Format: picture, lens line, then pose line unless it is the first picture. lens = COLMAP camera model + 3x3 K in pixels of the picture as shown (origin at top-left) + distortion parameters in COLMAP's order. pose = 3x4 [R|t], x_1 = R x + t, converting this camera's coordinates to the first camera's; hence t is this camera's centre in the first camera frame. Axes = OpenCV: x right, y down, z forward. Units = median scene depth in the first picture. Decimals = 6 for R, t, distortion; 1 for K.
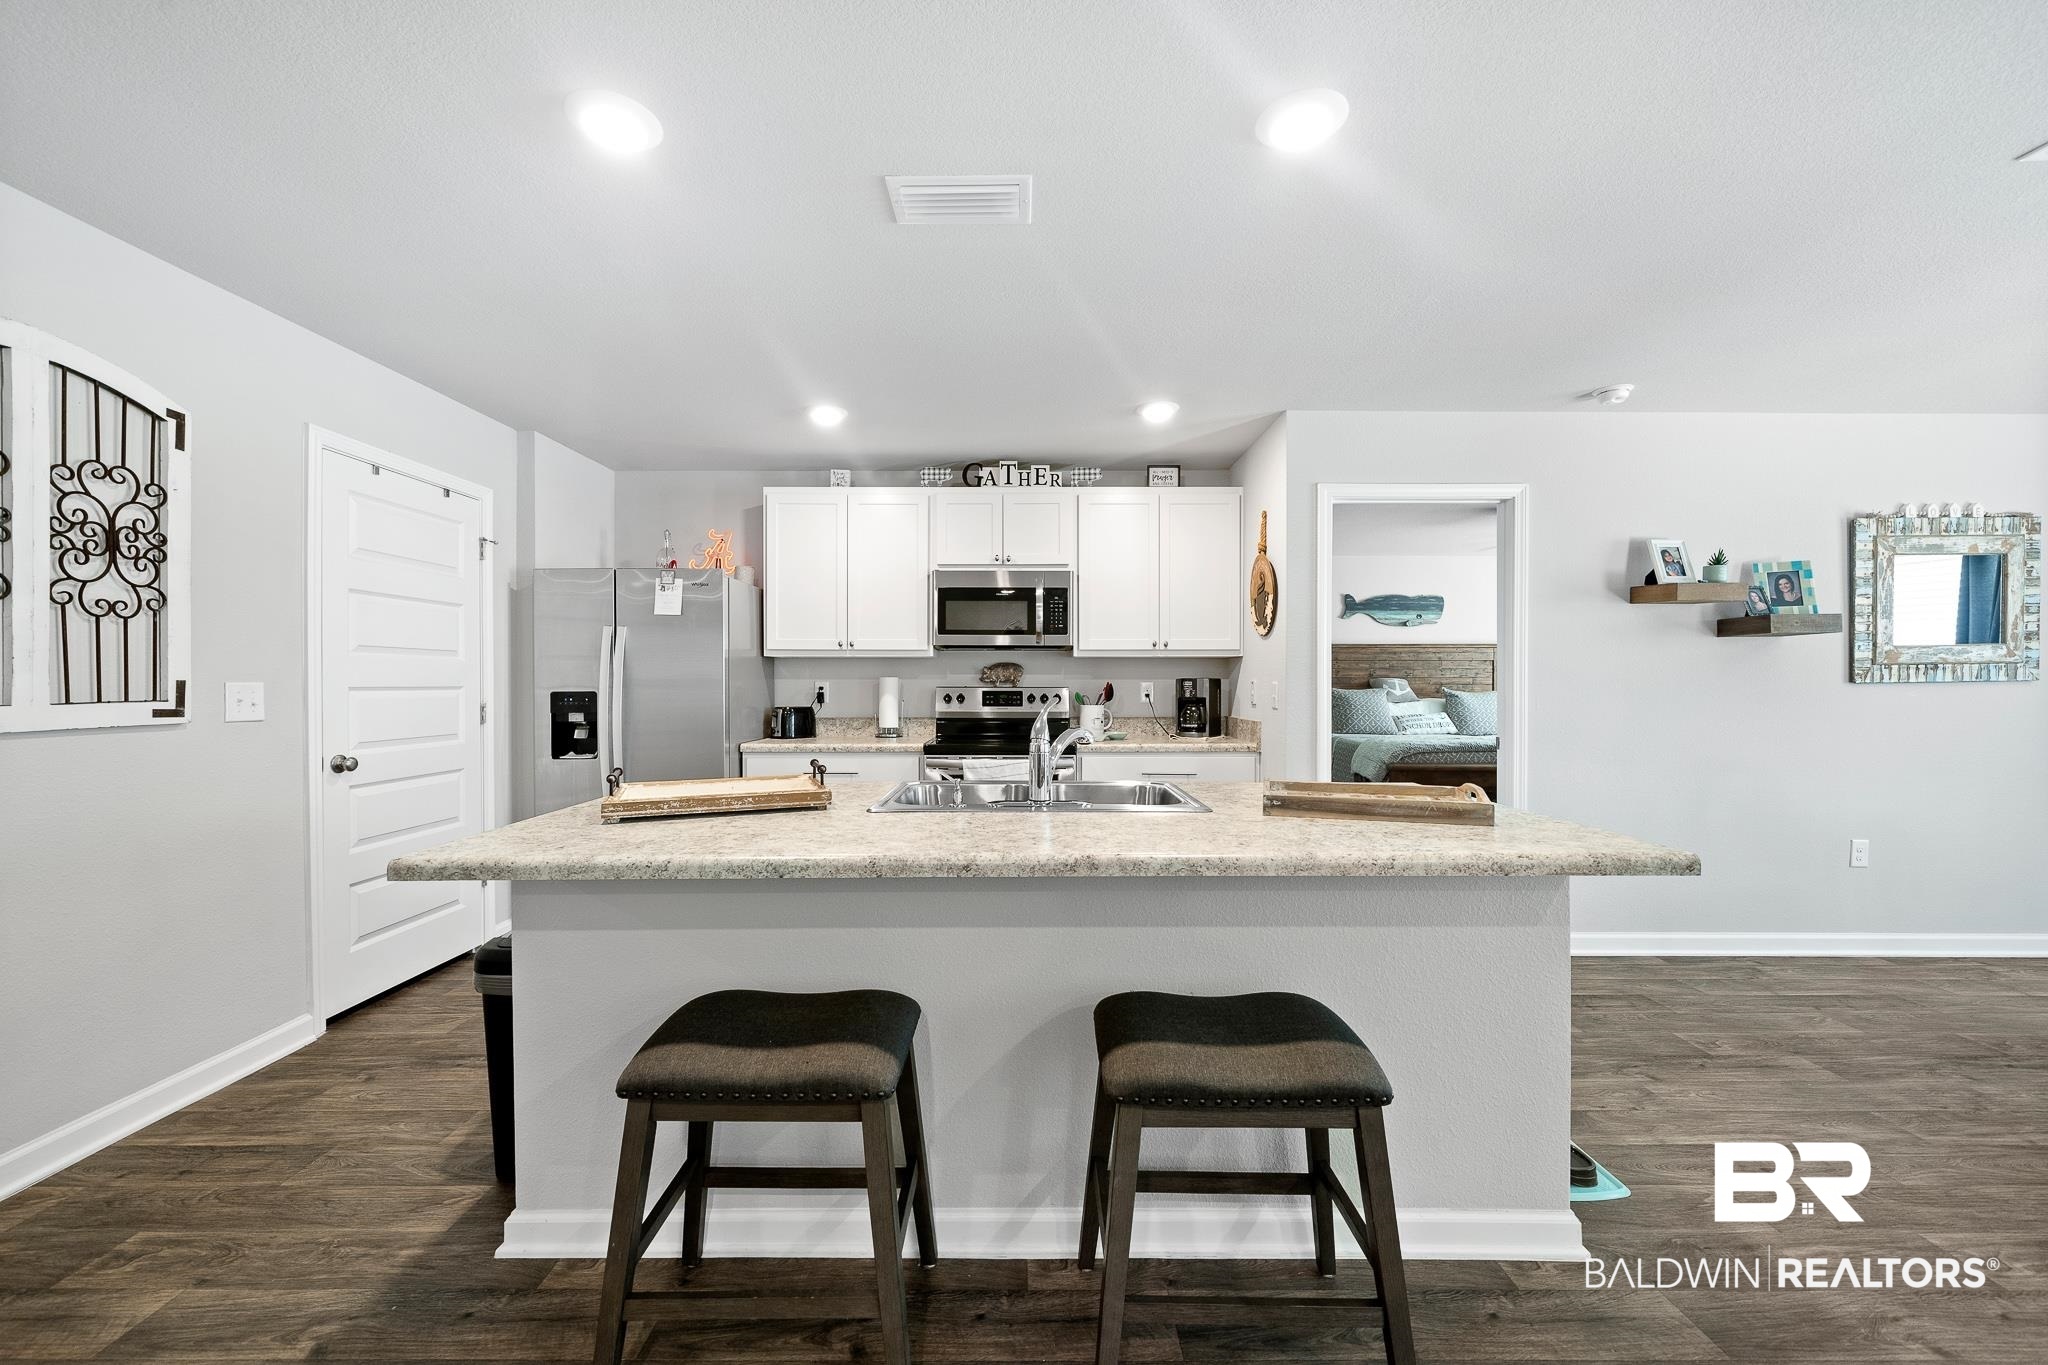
lens RADIAL K [[780.0, 0, 1018.2], [0, 780.0, 684.3], [0, 0, 1]] dist [-0.005419, 0.000395]
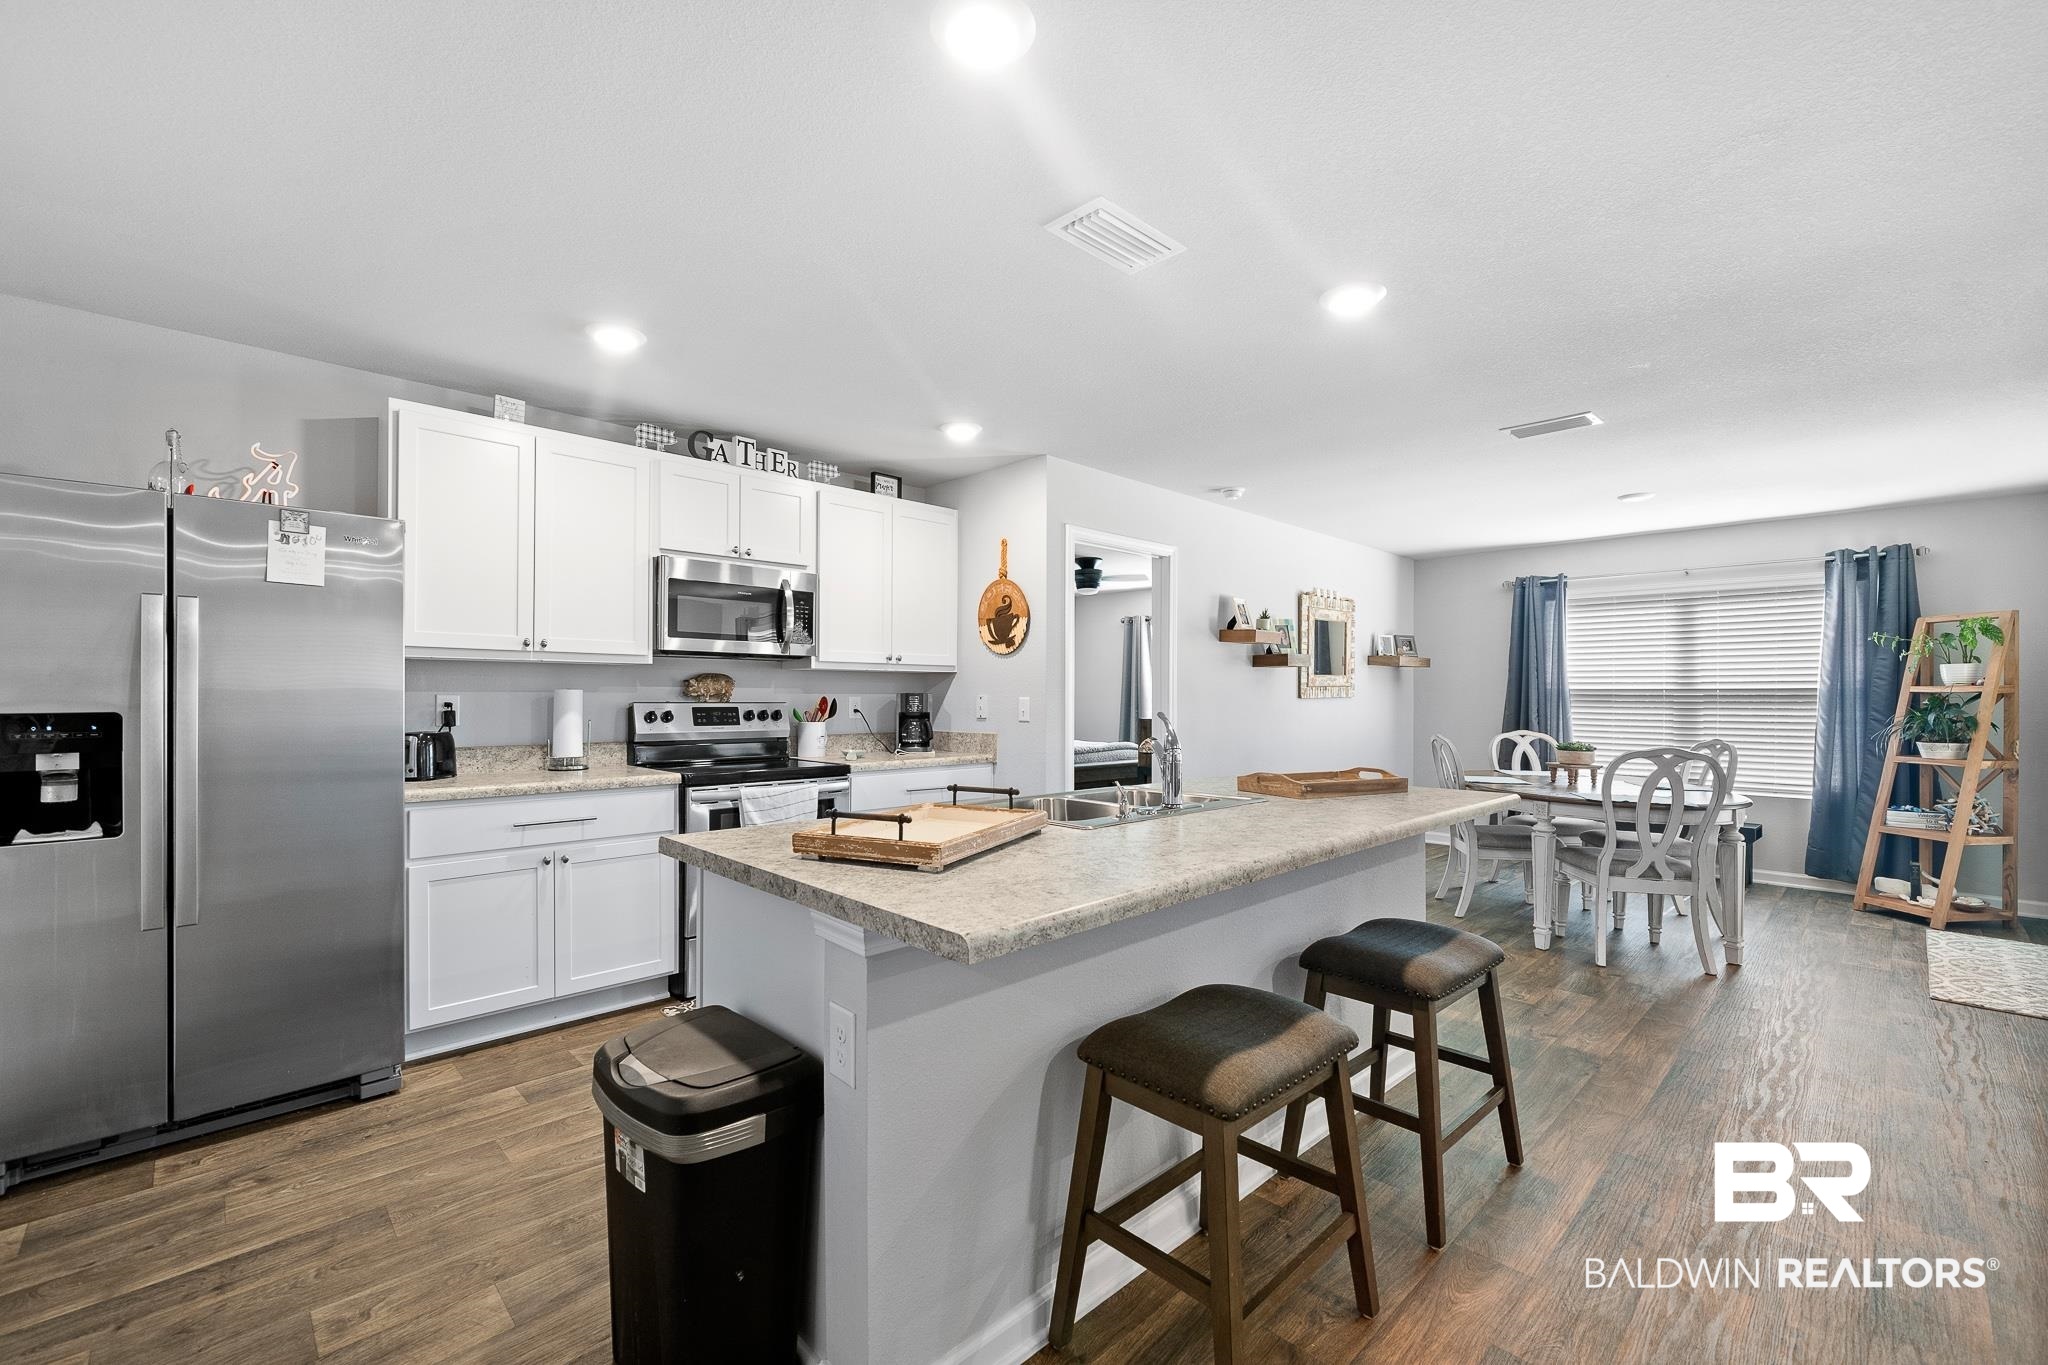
lens RADIAL K [[849.1, 0, 1022.7], [0, 849.1, 686.9], [0, 0, 1]] dist [0.002636, 0.000123]
pose [[0.723245, 0.010660, 0.690510, -0.430228], [-0.001660, 0.999905, -0.013699, -0.001160], [-0.690590, 0.008761, 0.723194, 0.119306]]
